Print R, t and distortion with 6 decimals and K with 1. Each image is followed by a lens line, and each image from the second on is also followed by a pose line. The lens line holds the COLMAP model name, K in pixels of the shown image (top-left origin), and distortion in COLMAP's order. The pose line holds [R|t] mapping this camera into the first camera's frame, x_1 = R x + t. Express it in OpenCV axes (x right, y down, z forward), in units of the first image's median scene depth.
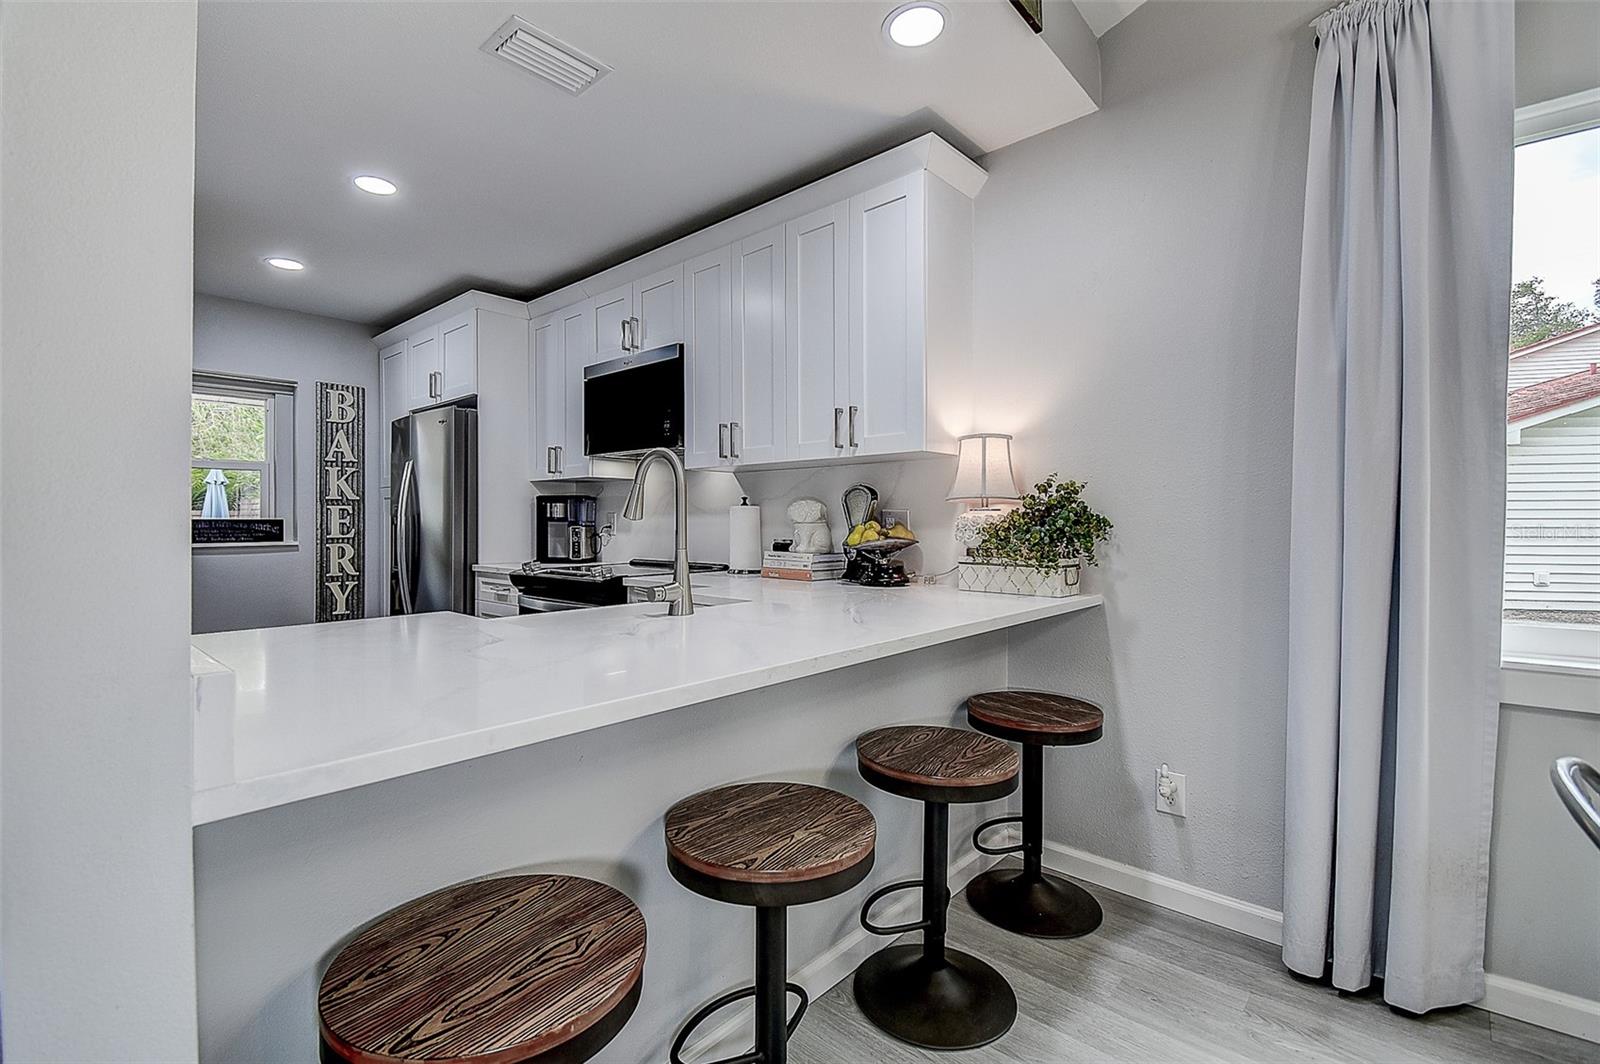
lens RADIAL K [[709.8, 0, 788.4], [0, 709.8, 520.3], [0, 0, 1]] dist [0.006572, -0.000007]
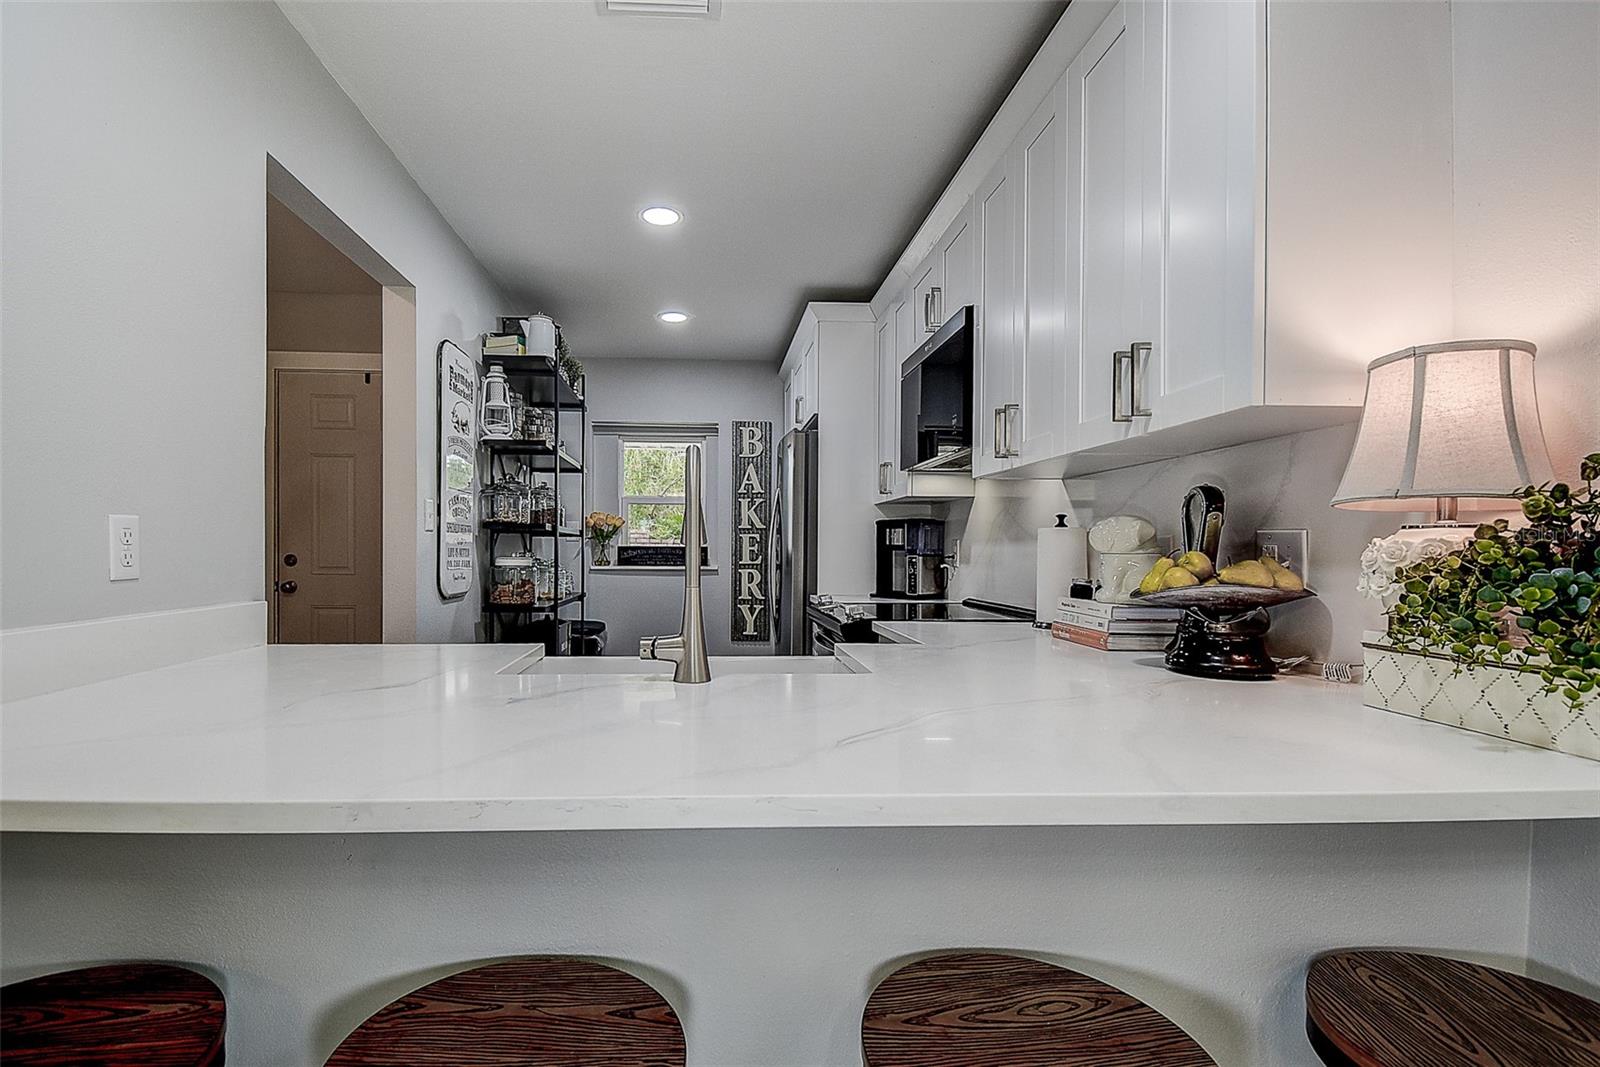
lens RADIAL K [[737.4, 0, 733.0], [0, 737.4, 559.8], [0, 0, 1]] dist [0.002244, 0.000003]
pose [[0.701923, 0.015633, -0.712081, 0.172582], [-0.005973, 0.999853, 0.016063, 0.000561], [0.712228, -0.007022, 0.701913, 0.229764]]
